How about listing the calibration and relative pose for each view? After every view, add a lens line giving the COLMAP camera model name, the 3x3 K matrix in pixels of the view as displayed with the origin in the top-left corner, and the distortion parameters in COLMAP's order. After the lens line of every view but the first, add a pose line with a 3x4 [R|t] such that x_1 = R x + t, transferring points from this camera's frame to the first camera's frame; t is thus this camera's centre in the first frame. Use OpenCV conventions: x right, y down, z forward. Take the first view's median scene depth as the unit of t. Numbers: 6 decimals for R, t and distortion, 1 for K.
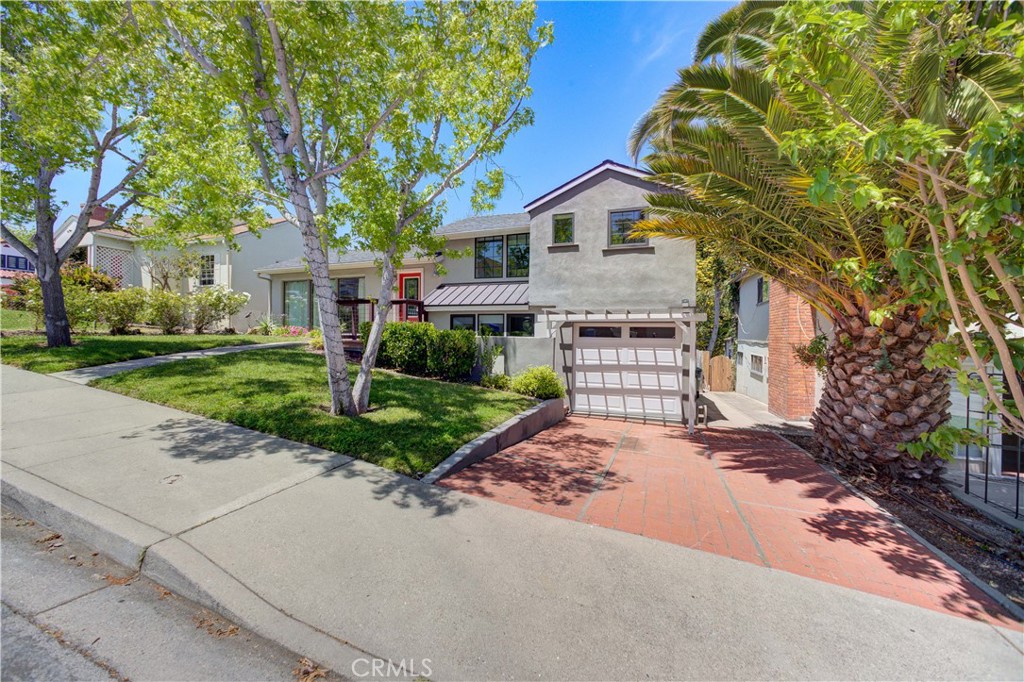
lens RADIAL K [[404.1, 0, 505.1], [0, 404.1, 337.7], [0, 0, 1]] dist [-0.010912, 0.005225]
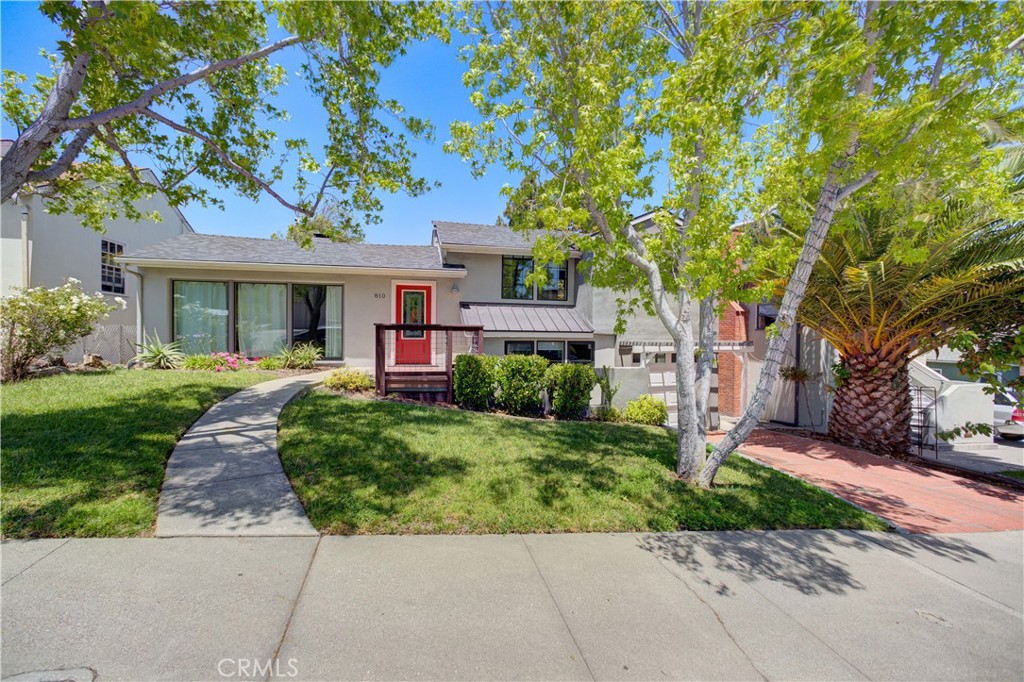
lens RADIAL K [[404.1, 0, 507.4], [0, 404.1, 339.3], [0, 0, 1]] dist [-0.010912, 0.005225]
pose [[0.827844, -0.009590, 0.560876, -1.173438], [0.003301, 0.999920, 0.012225, -0.132824], [-0.560948, -0.008269, 0.827810, 0.475864]]
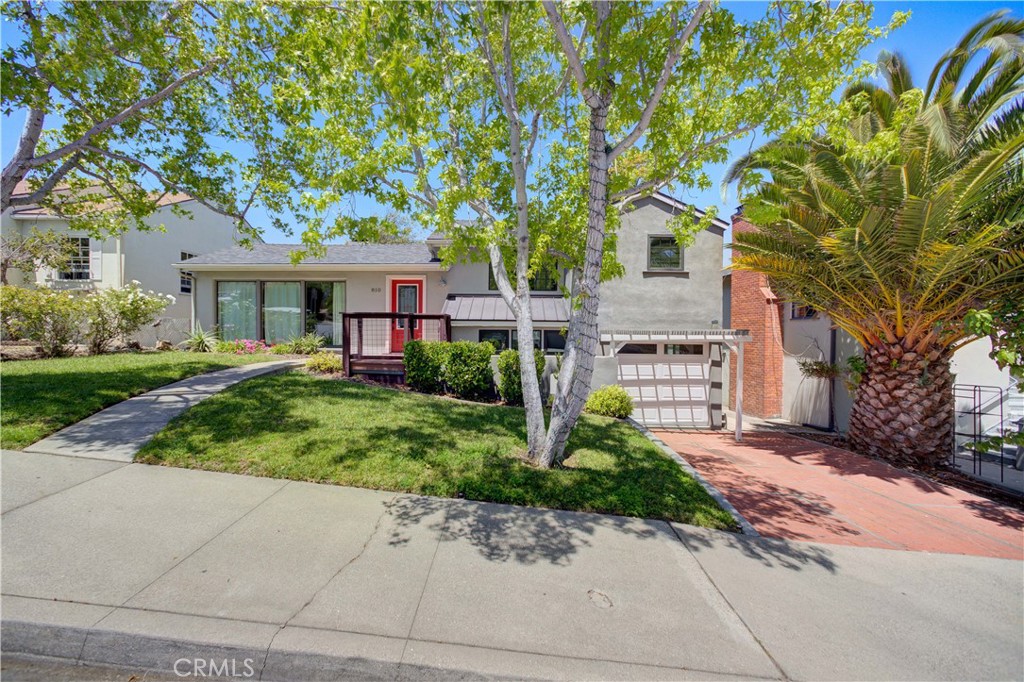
lens RADIAL K [[404.1, 0, 507.6], [0, 404.1, 339.2], [0, 0, 1]] dist [-0.010912, 0.005225]
pose [[0.938577, -0.006978, 0.345000, -0.730923], [0.003555, 0.999938, 0.010555, -0.084058], [-0.345052, -0.008680, 0.938544, 0.203837]]
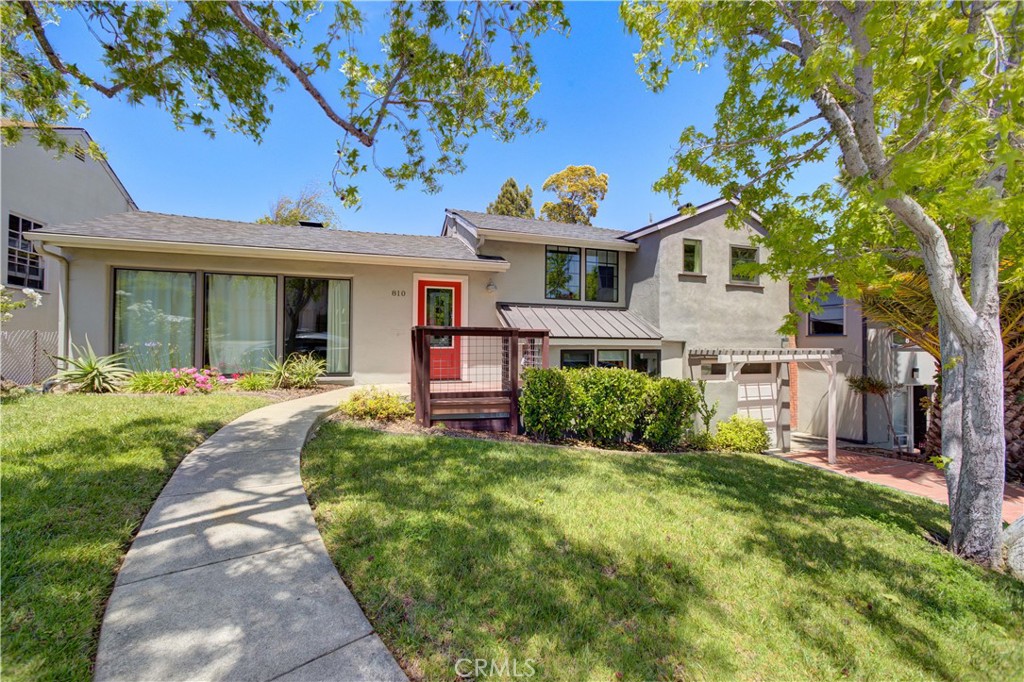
lens RADIAL K [[404.1, 0, 507.1], [0, 404.1, 337.3], [0, 0, 1]] dist [-0.010912, 0.005225]
pose [[0.776677, 0.004851, 0.629881, -1.226278], [0.007679, 0.999823, -0.017169, -0.125161], [-0.629853, 0.018172, 0.776502, 0.932687]]
